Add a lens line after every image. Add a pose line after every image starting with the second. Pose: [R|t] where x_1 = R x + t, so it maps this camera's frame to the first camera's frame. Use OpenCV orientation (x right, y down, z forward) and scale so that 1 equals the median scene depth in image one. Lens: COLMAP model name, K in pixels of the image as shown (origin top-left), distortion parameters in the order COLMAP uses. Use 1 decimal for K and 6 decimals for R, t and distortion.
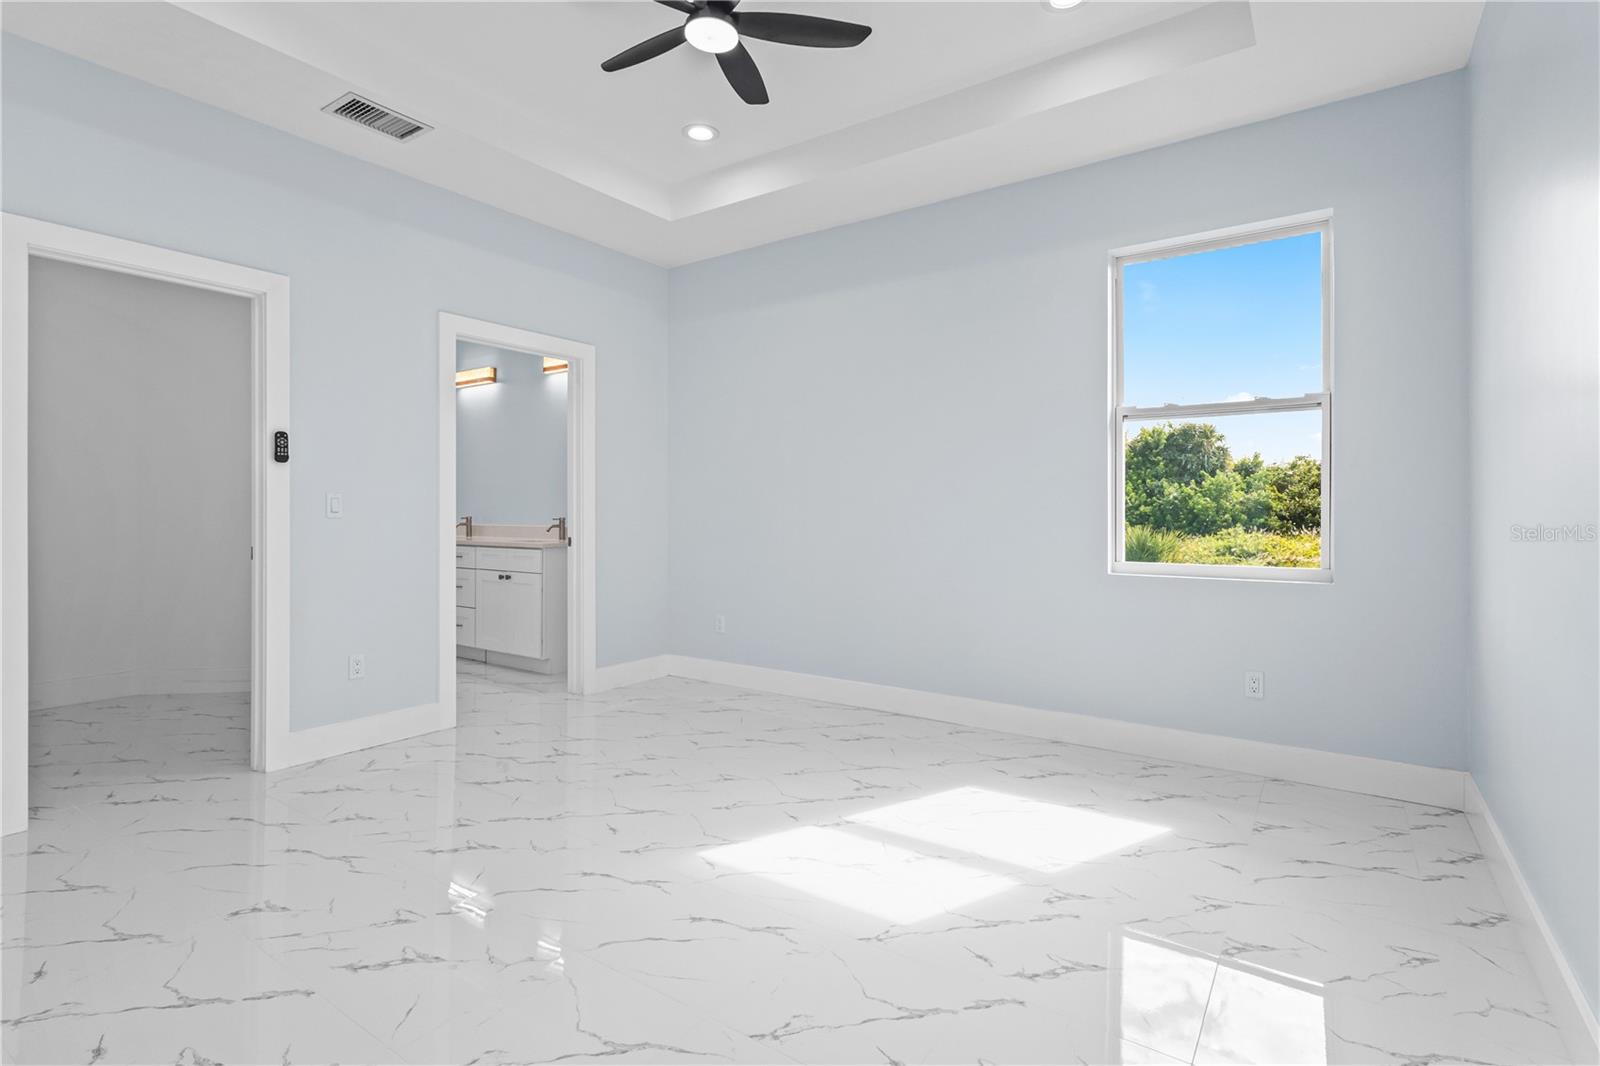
lens RADIAL K [[755.5, 0, 803.6], [0, 755.5, 519.8], [0, 0, 1]] dist [0.011206, -0.001636]
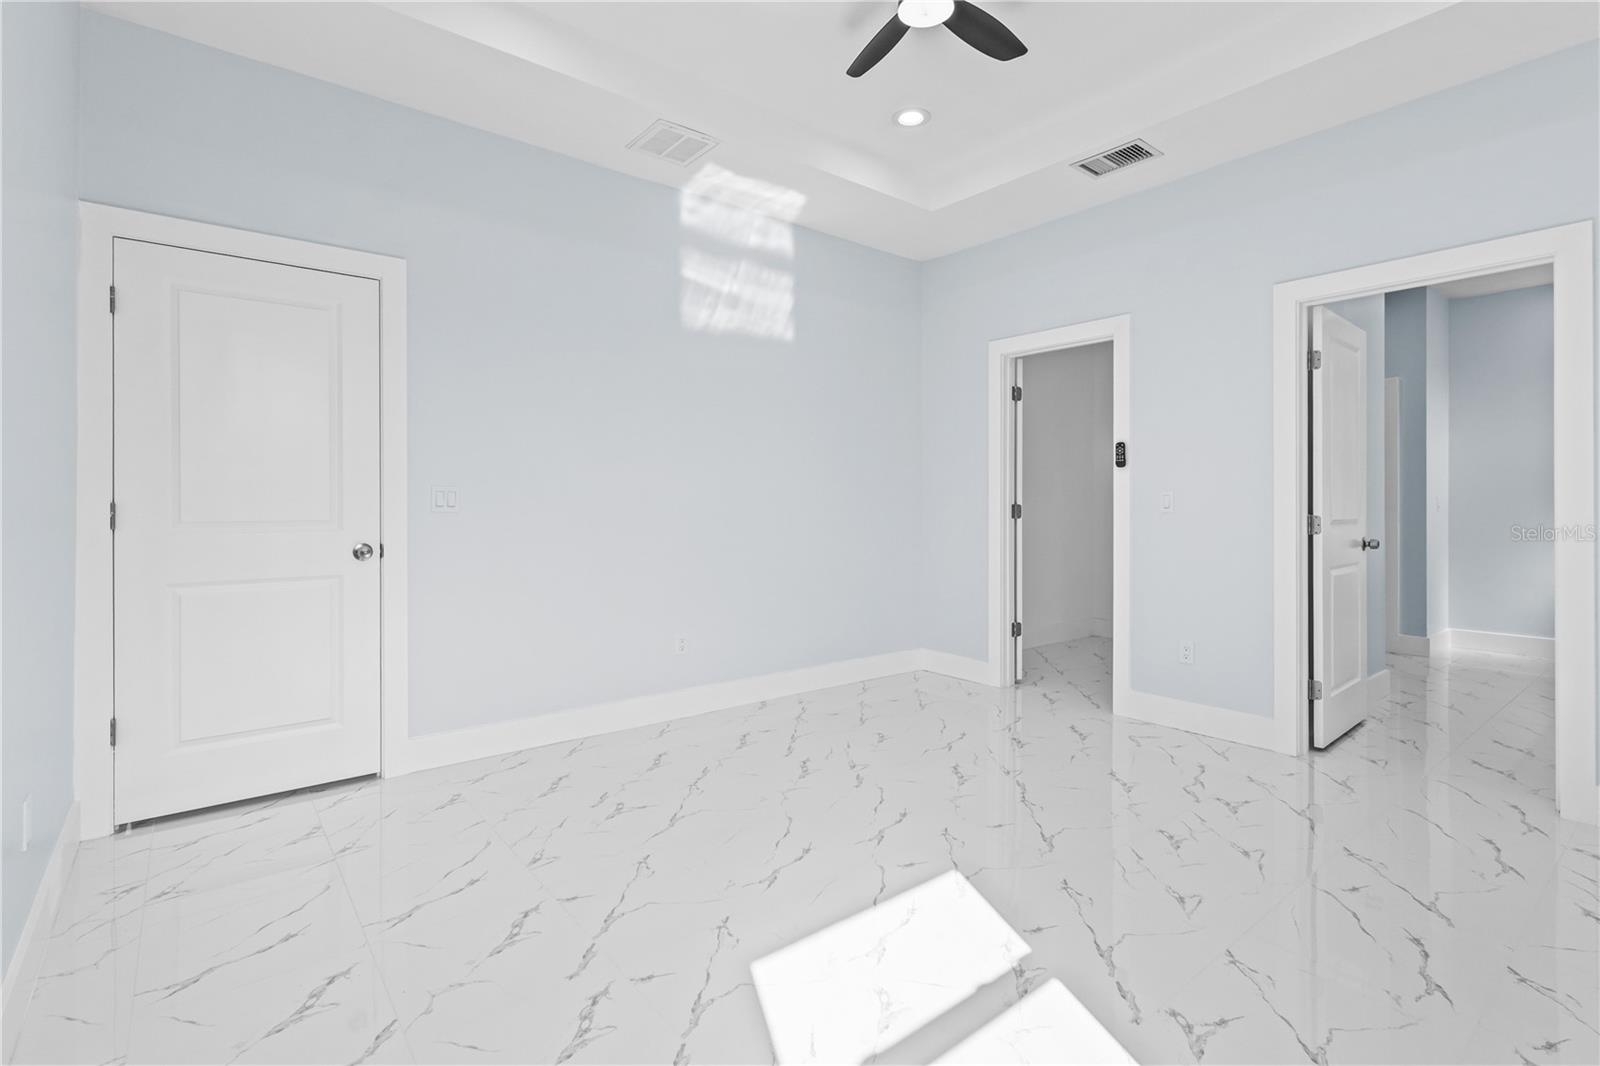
lens RADIAL K [[755.5, 0, 802.5], [0, 755.5, 529.7], [0, 0, 1]] dist [0.011206, -0.001636]
pose [[-0.289372, 0.025306, -0.956882, 0.644592], [0.000195, 0.999652, 0.026378, -0.007574], [0.957217, 0.007447, -0.289277, 0.872749]]
